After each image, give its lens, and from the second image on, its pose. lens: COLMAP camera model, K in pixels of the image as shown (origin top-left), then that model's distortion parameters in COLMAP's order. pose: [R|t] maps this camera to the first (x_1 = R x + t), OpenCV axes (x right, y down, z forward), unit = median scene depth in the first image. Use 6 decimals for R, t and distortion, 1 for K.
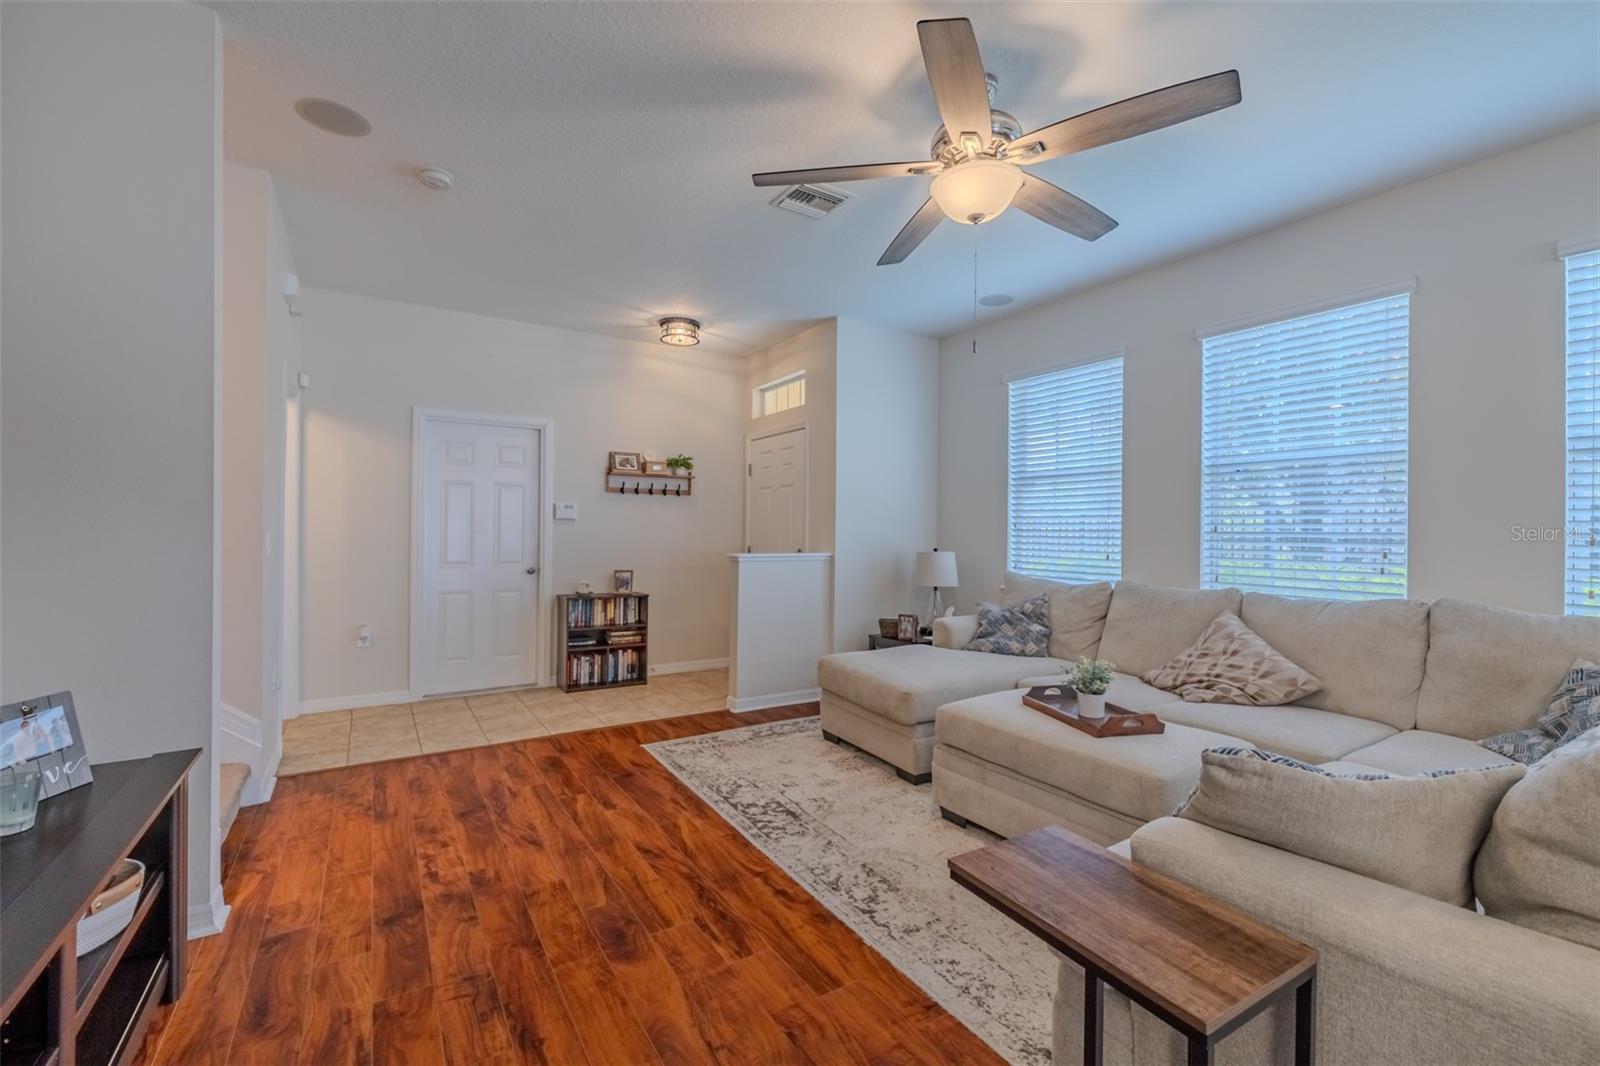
lens RADIAL K [[684.5, 0, 805.5], [0, 684.5, 526.9], [0, 0, 1]] dist [-0.000338, 0.000012]
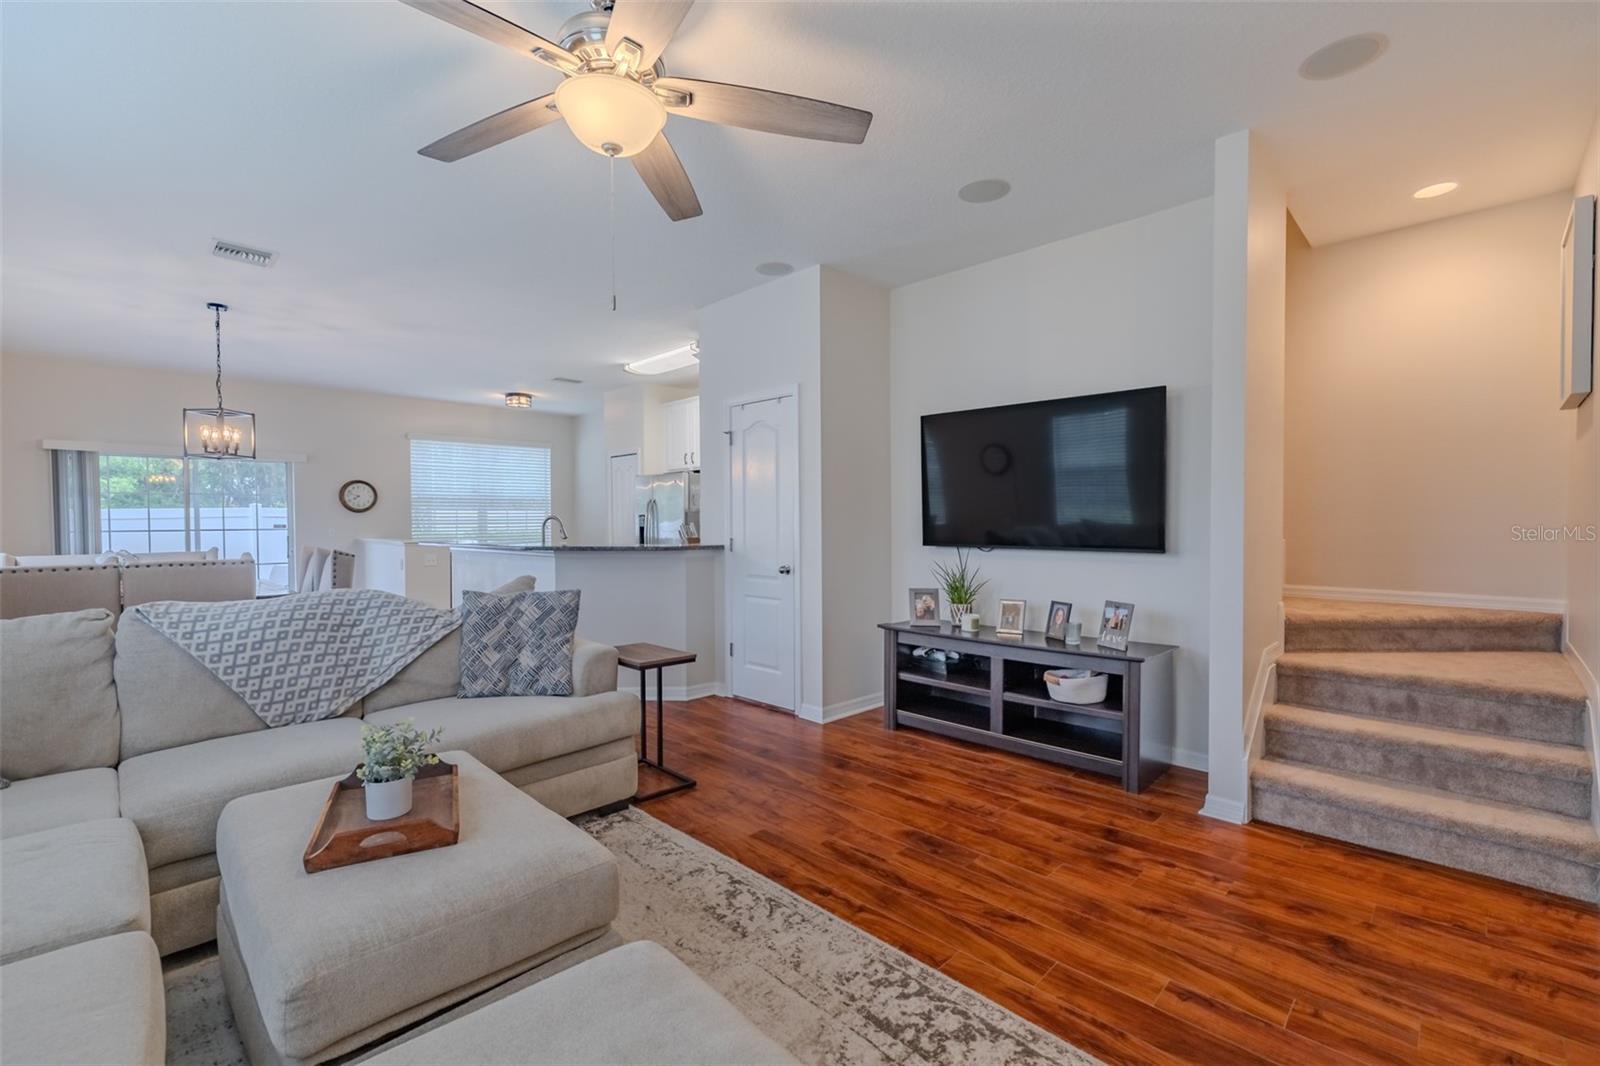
lens RADIAL K [[684.5, 0, 802.4], [0, 684.5, 533.6], [0, 0, 1]] dist [-0.000338, 0.000012]
pose [[-0.975023, -0.001392, -0.222098, 0.165422], [-0.003752, 0.999941, 0.010206, 0.009101], [0.222071, 0.010784, -0.974971, 1.498153]]
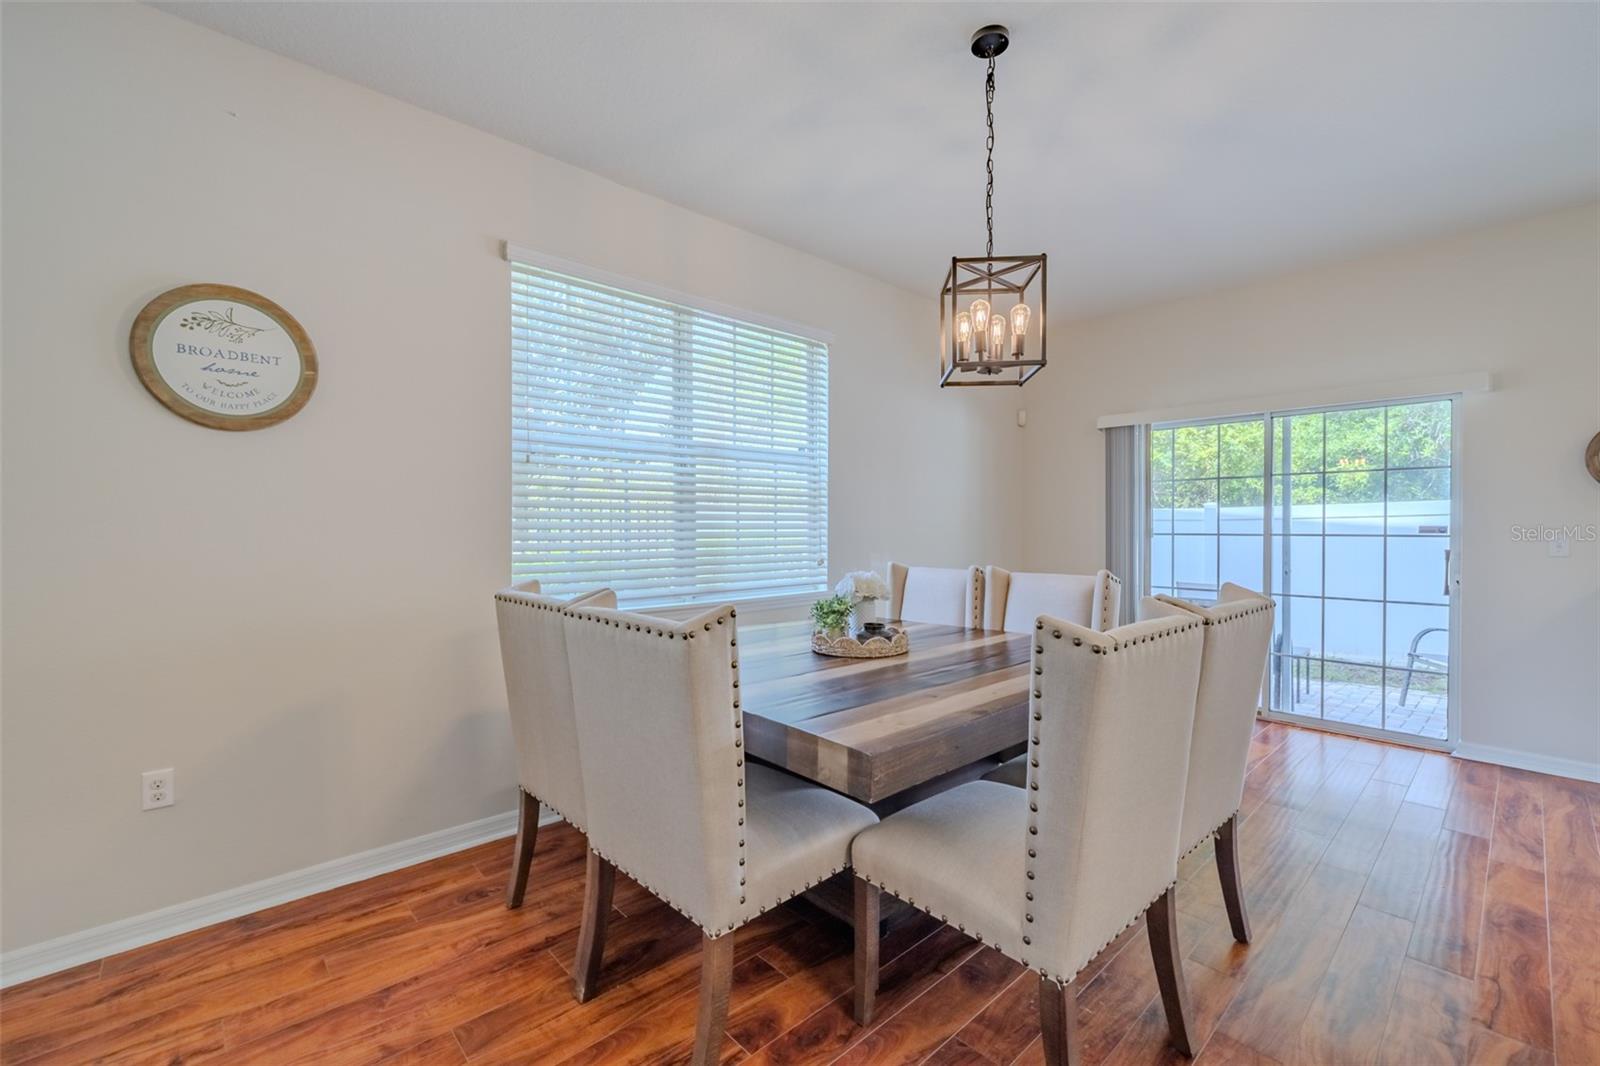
lens RADIAL K [[684.5, 0, 788.3], [0, 684.5, 528.8], [0, 0, 1]] dist [-0.000338, 0.000012]
pose [[-0.175131, -0.010391, 0.984490, 0.441952], [-0.005944, 0.999937, 0.009497, 0.008390], [-0.984527, -0.004189, -0.175181, -0.065475]]
